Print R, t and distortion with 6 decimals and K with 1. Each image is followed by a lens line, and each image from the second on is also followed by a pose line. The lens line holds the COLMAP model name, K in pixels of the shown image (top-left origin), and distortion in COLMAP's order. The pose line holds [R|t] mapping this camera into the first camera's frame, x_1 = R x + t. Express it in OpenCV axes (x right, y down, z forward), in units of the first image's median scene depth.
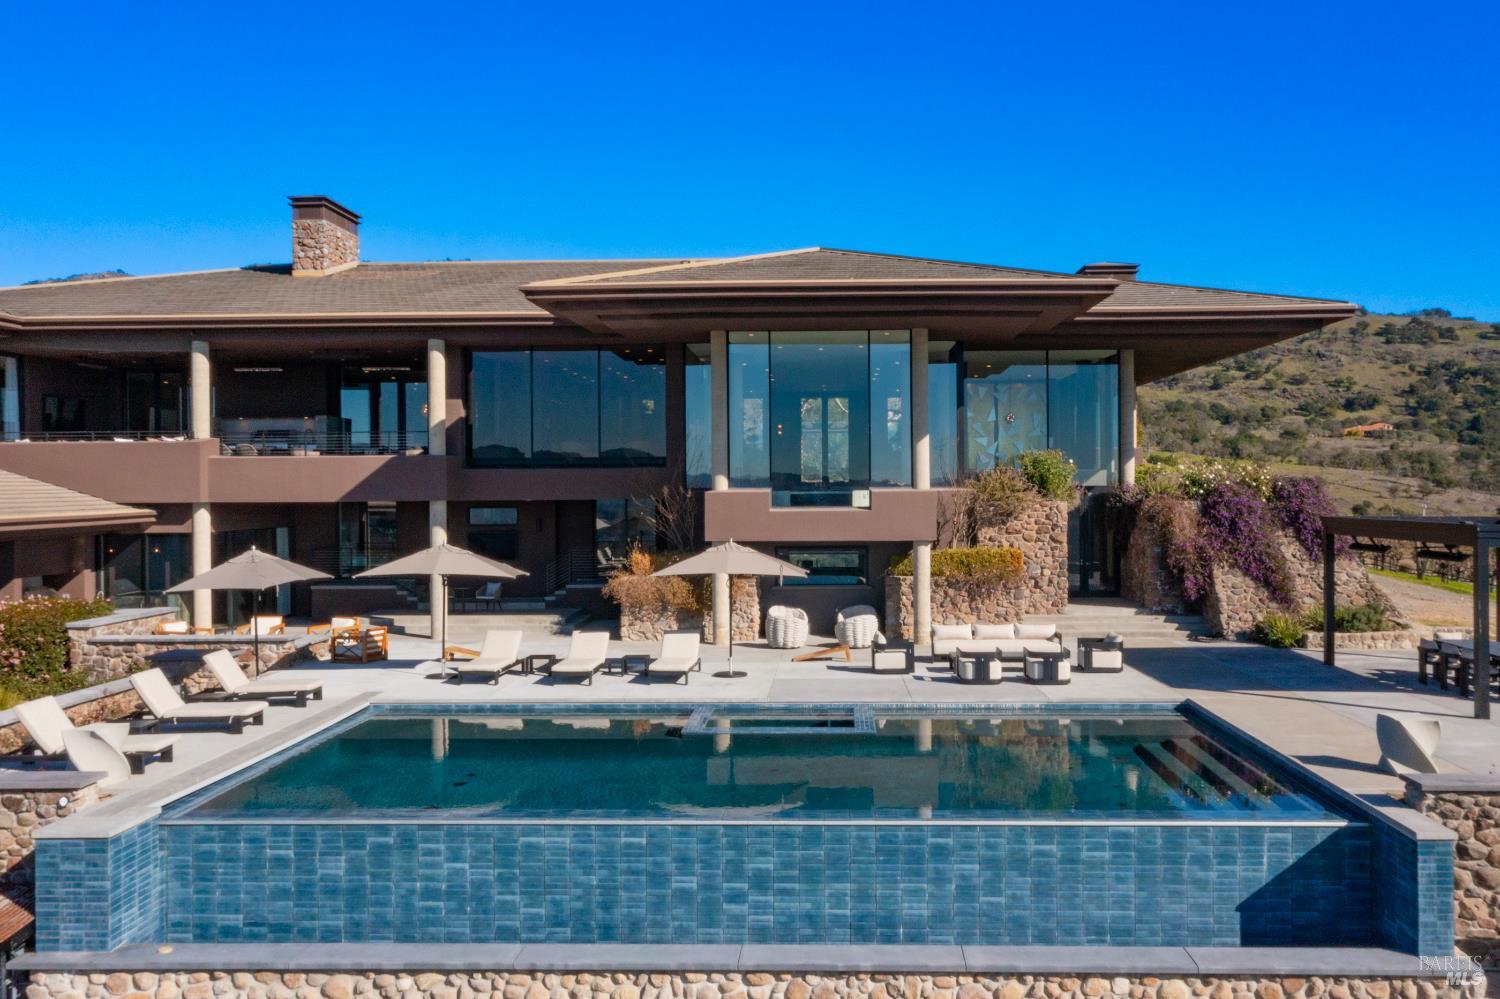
lens RADIAL K [[1205.8, 0, 806.4], [0, 1205.8, 497.2], [0, 0, 1]] dist [0.012419, -0.006036]
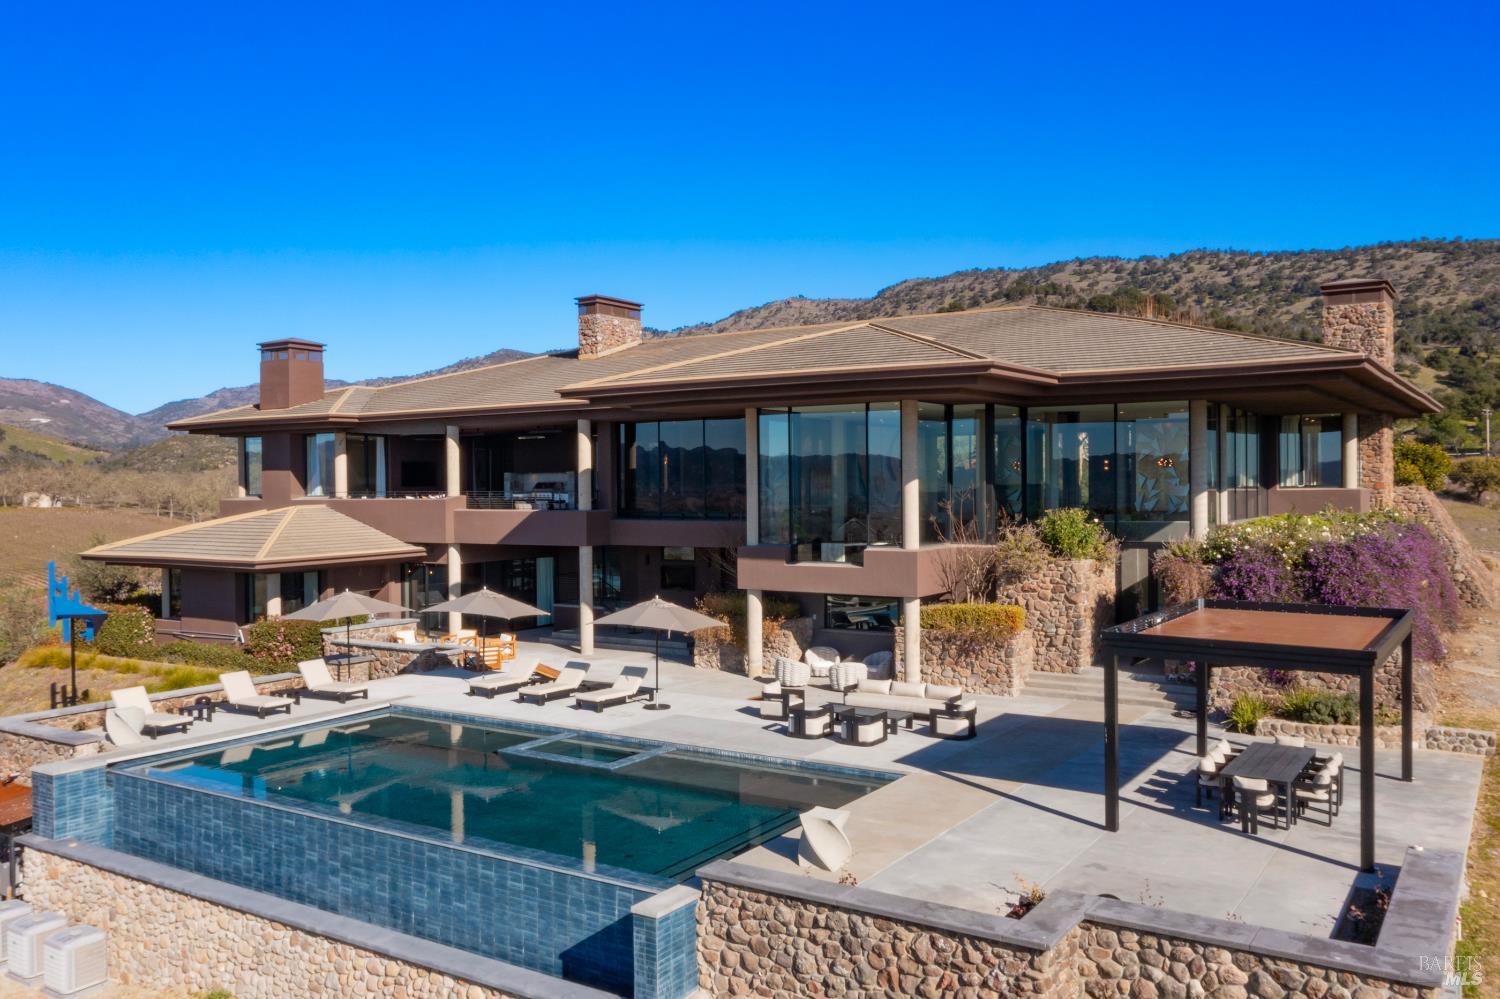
lens RADIAL K [[1189.3, 0, 774.4], [0, 1189.3, 499.9], [0, 0, 1]] dist [0.004525, 0.012068]
pose [[0.857441, 0.005758, -0.514550, 0.742153], [-0.001648, 0.999963, 0.008443, -0.081812], [0.514579, -0.006392, 0.857419, 0.039181]]
